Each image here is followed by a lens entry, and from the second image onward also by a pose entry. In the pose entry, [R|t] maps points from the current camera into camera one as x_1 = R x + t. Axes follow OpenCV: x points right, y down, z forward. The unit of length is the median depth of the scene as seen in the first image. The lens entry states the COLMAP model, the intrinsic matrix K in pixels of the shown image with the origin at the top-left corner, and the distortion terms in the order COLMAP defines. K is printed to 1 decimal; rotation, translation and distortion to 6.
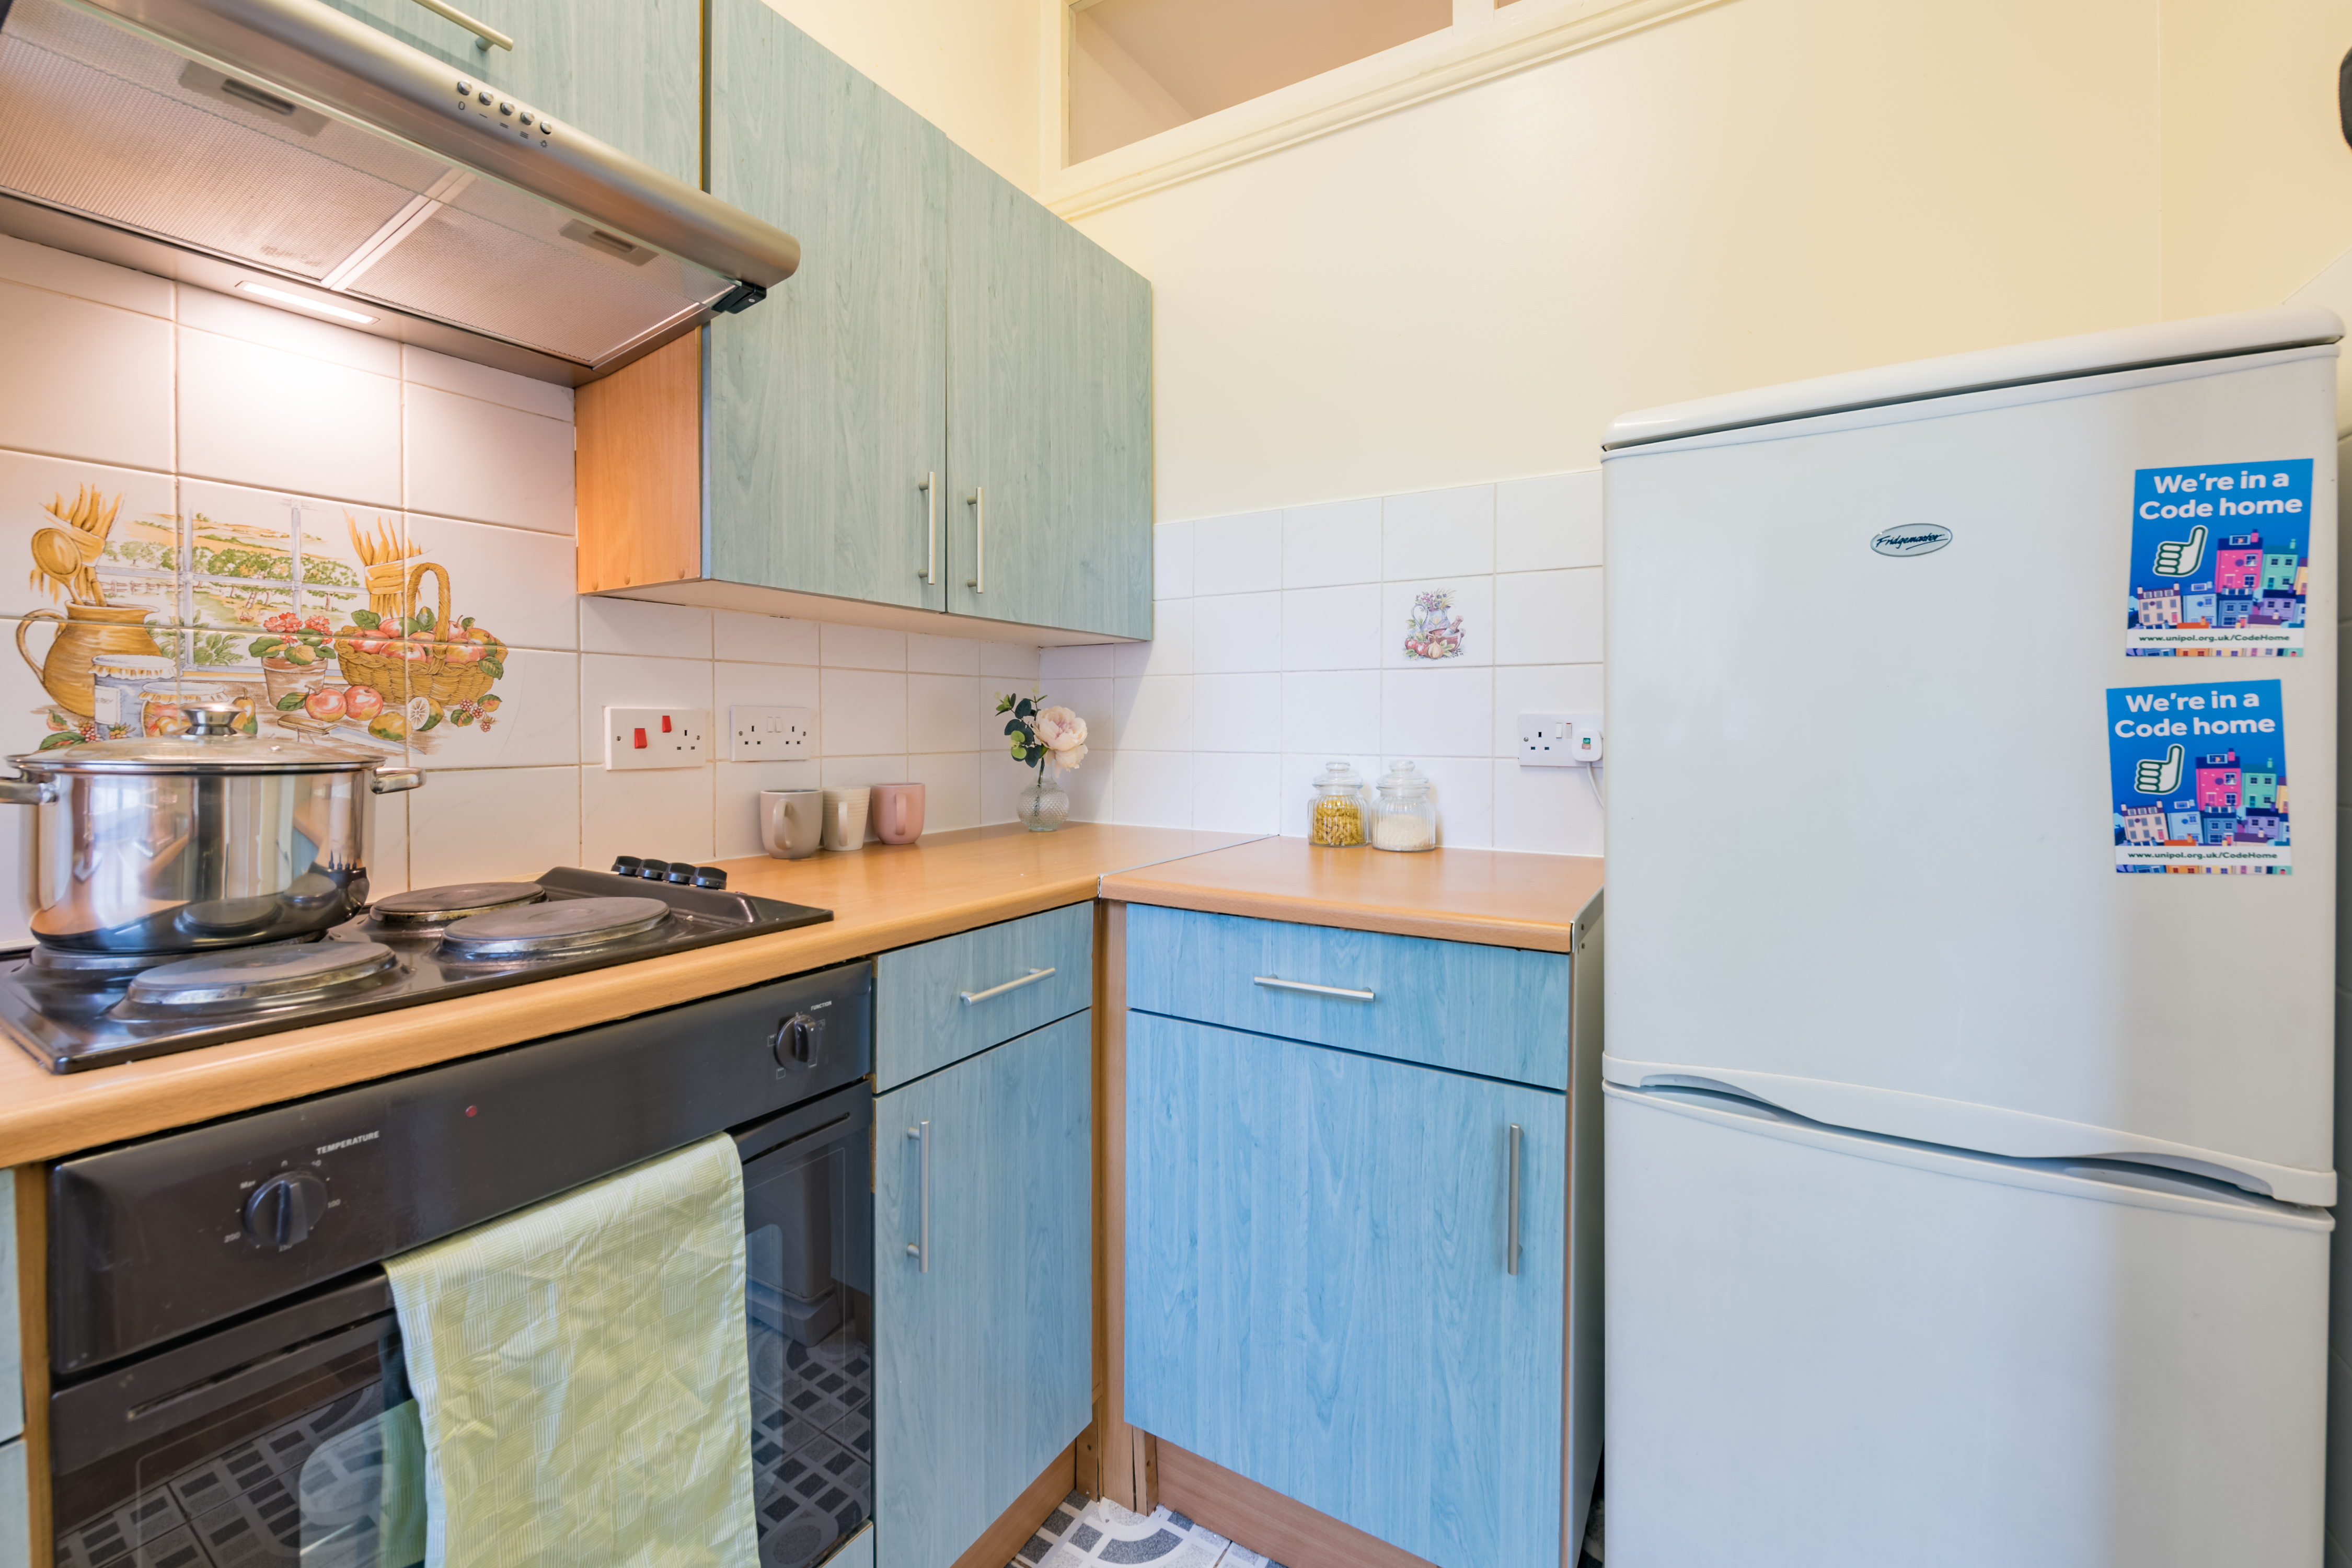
lens RADIAL K [[1025.5, 0, 1172.9], [0, 1025.5, 731.8], [0, 0, 1]] dist [0.002627, -0.006162]
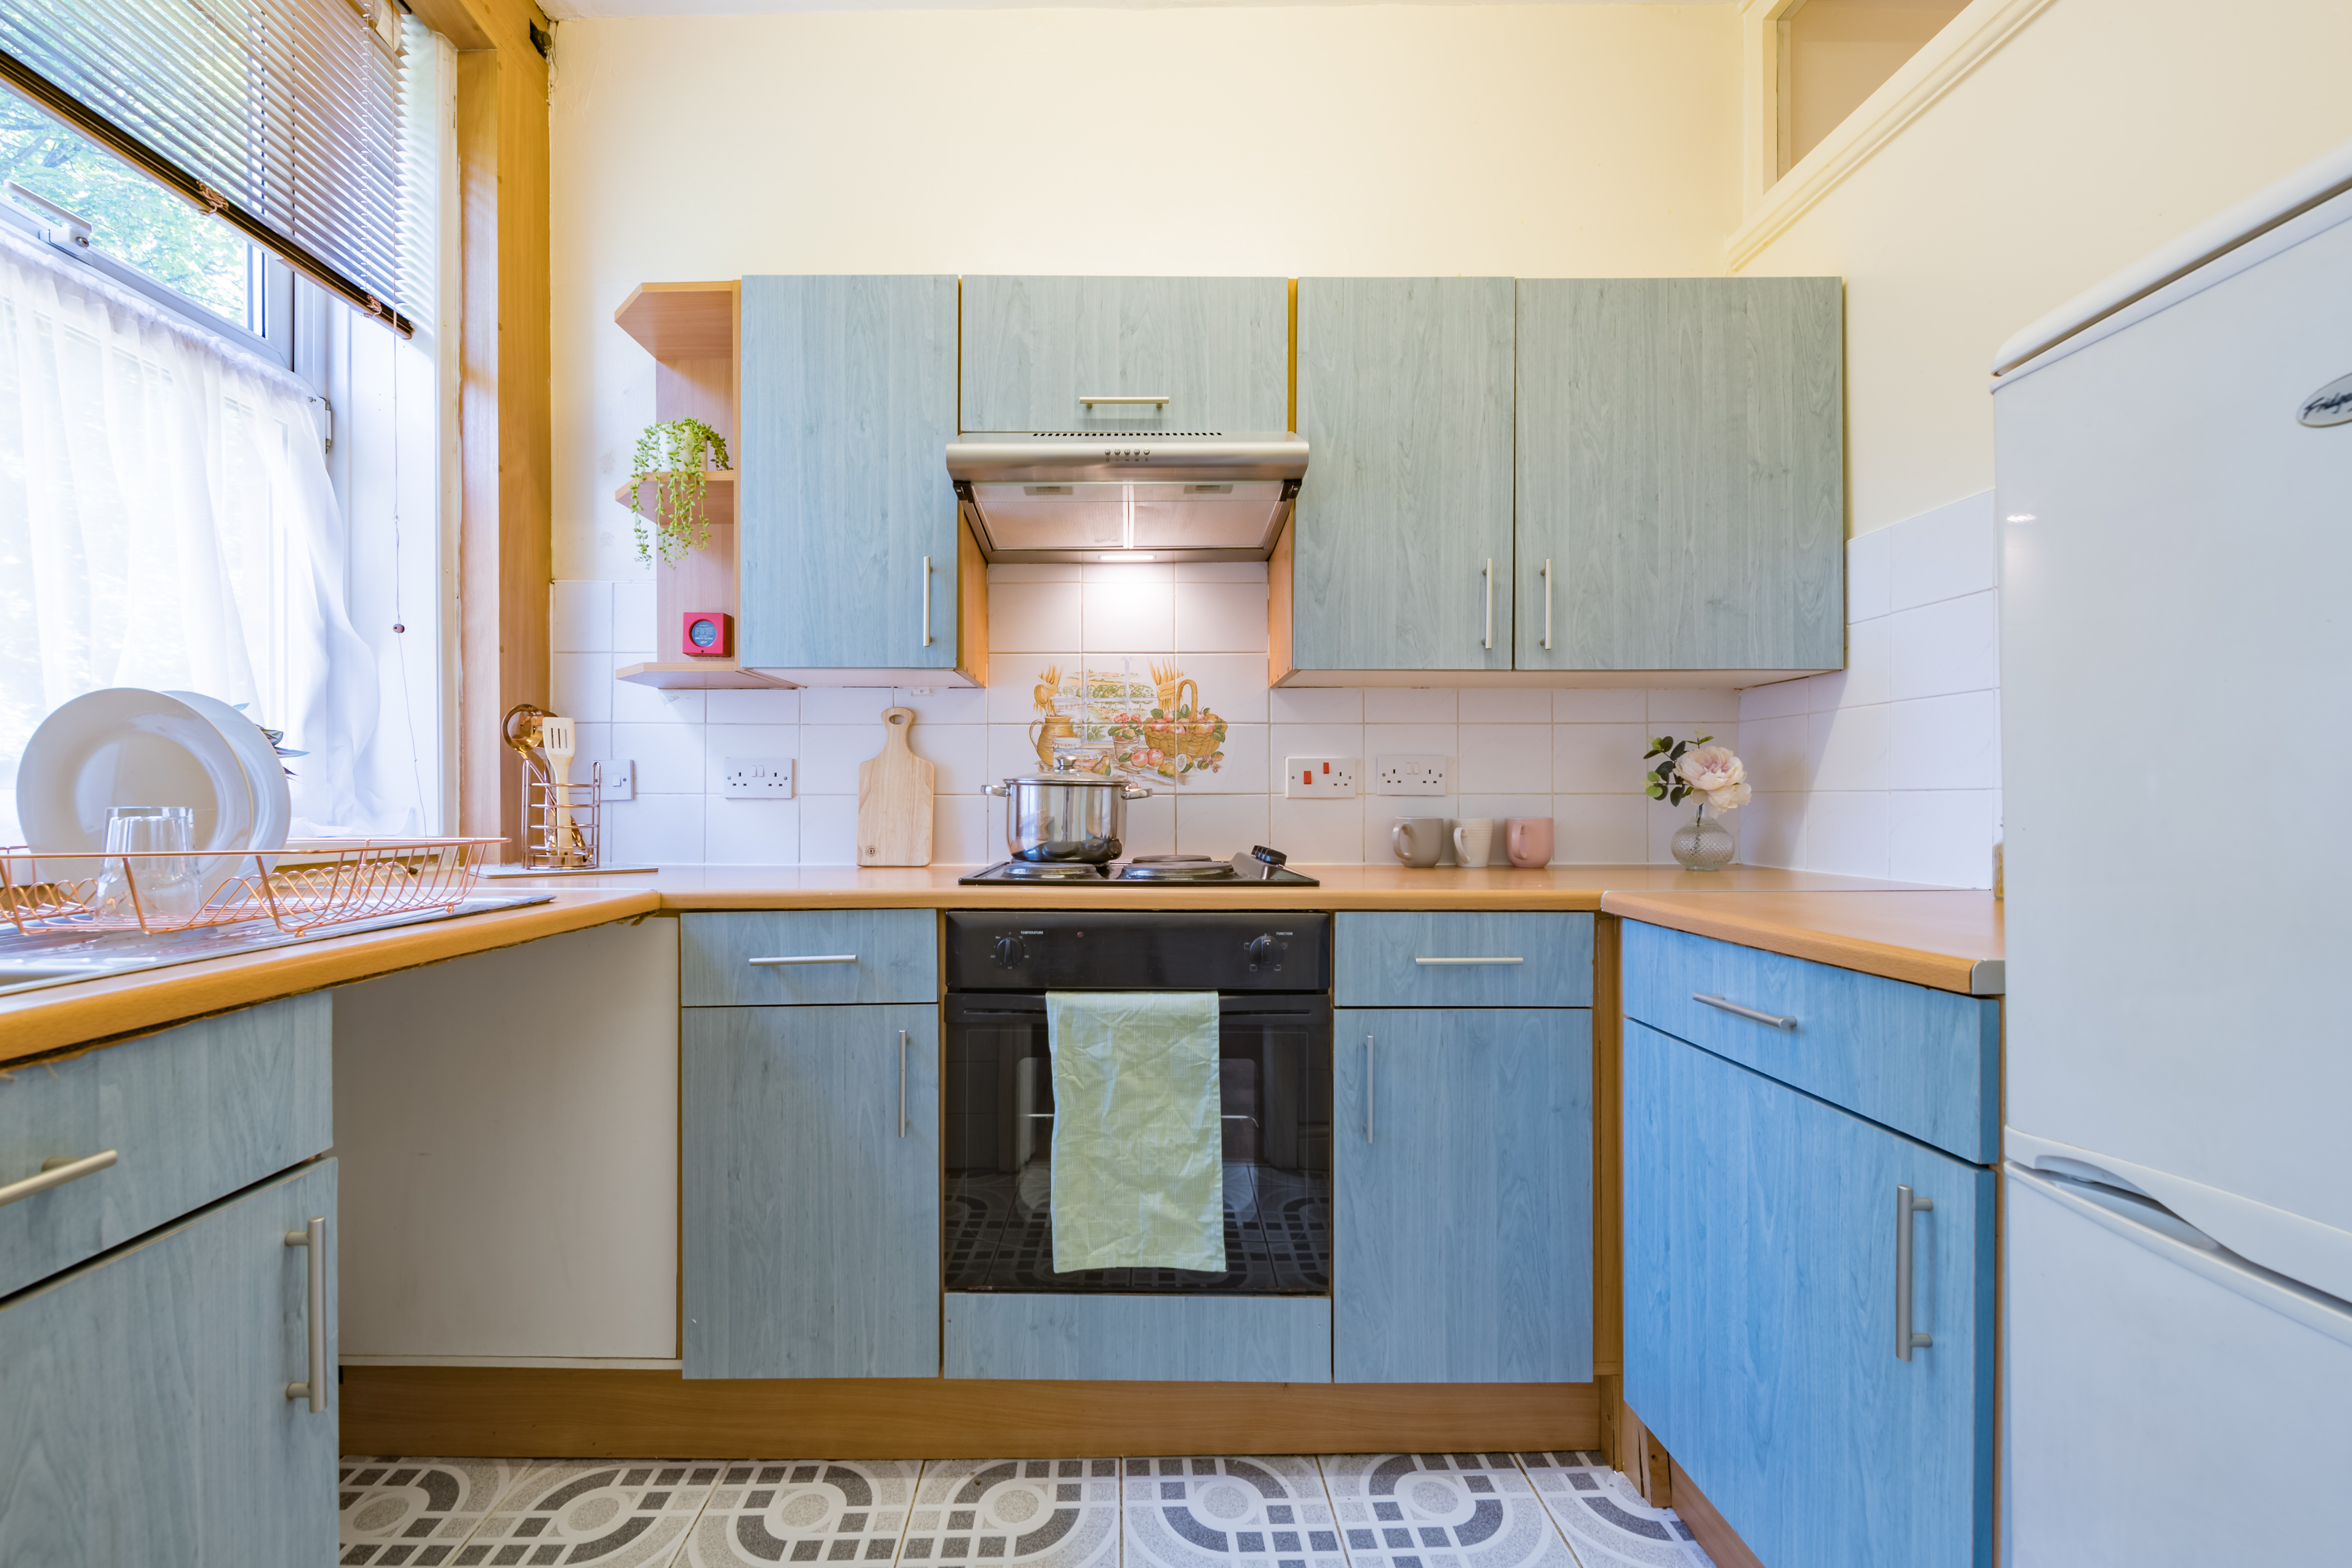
lens RADIAL K [[981.5, 0, 1088.6], [0, 981.5, 791.3], [0, 0, 1]] dist [0.003045, -0.005837]
pose [[0.499723, -0.014643, -0.866062, 0.674754], [-0.004420, 0.999801, -0.019455, 0.065692], [0.866174, 0.013550, 0.499559, -0.012404]]
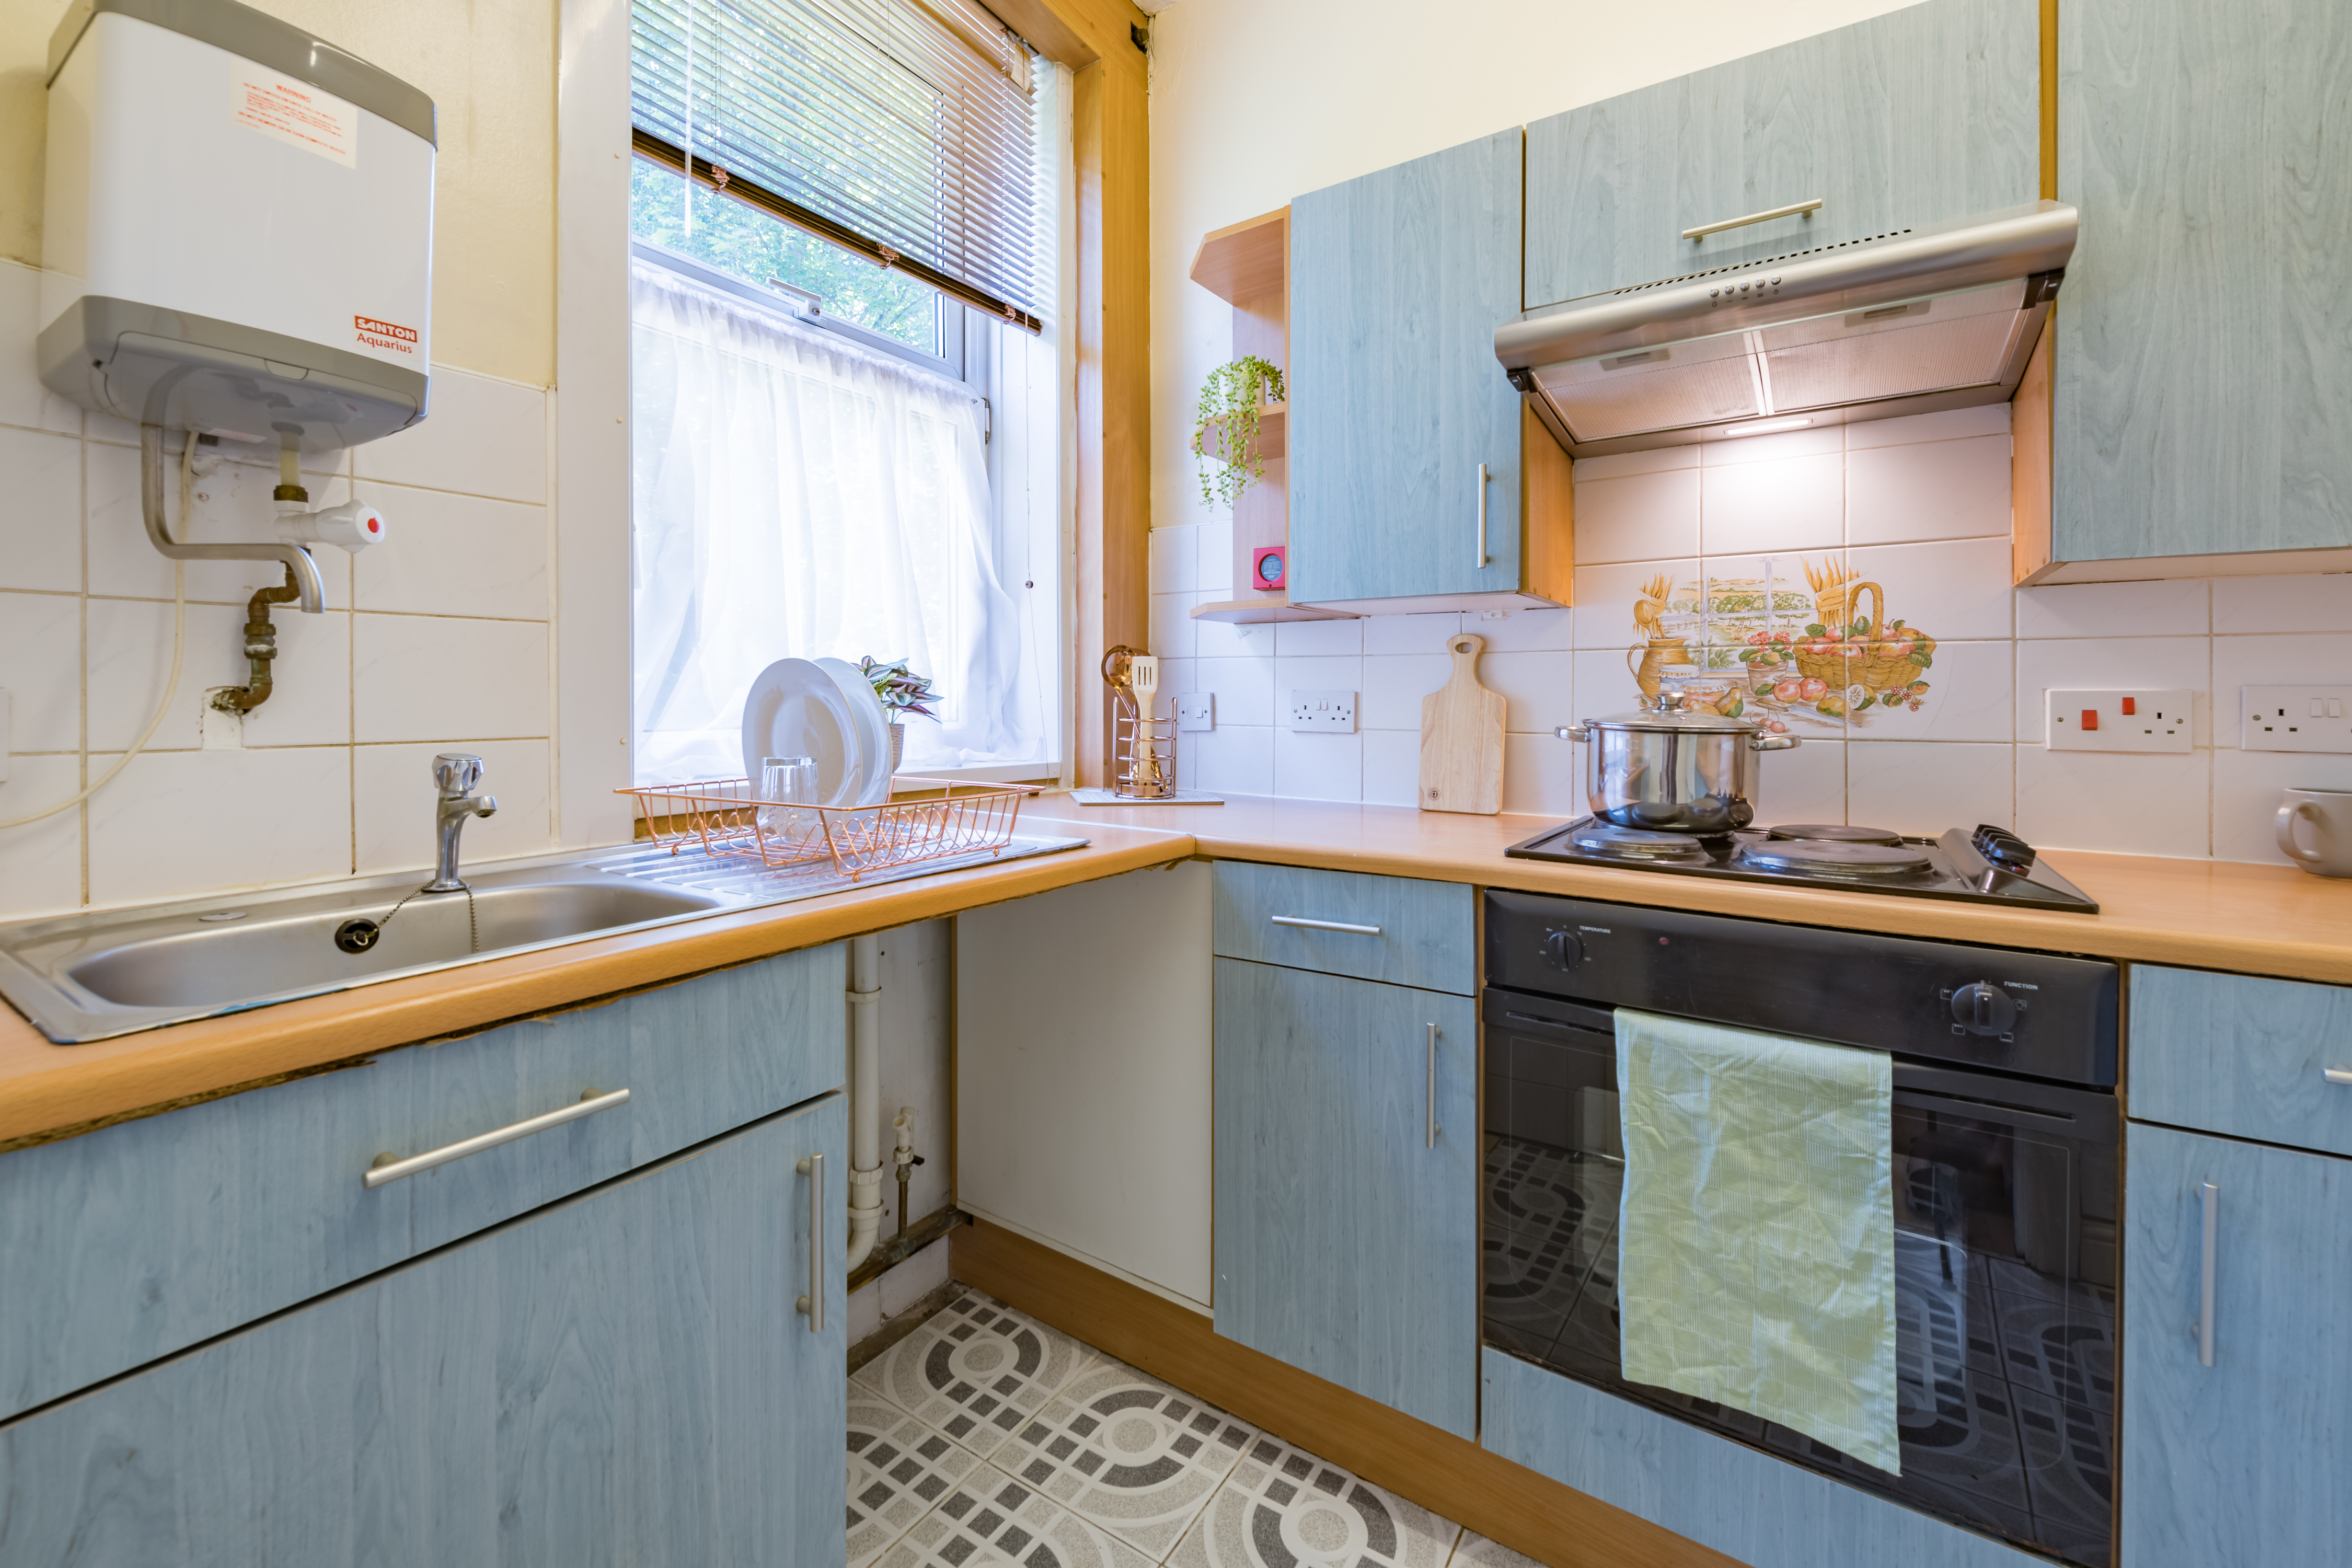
lens RADIAL K [[935.4, 0, 1183.5], [0, 935.4, 692.0], [0, 0, 1]] dist [0.002735, -0.004234]
pose [[-0.051189, -0.011616, -0.998621, 0.510202], [-0.012738, 0.999859, -0.010977, 0.000149], [0.998608, 0.012159, -0.051330, 0.186373]]
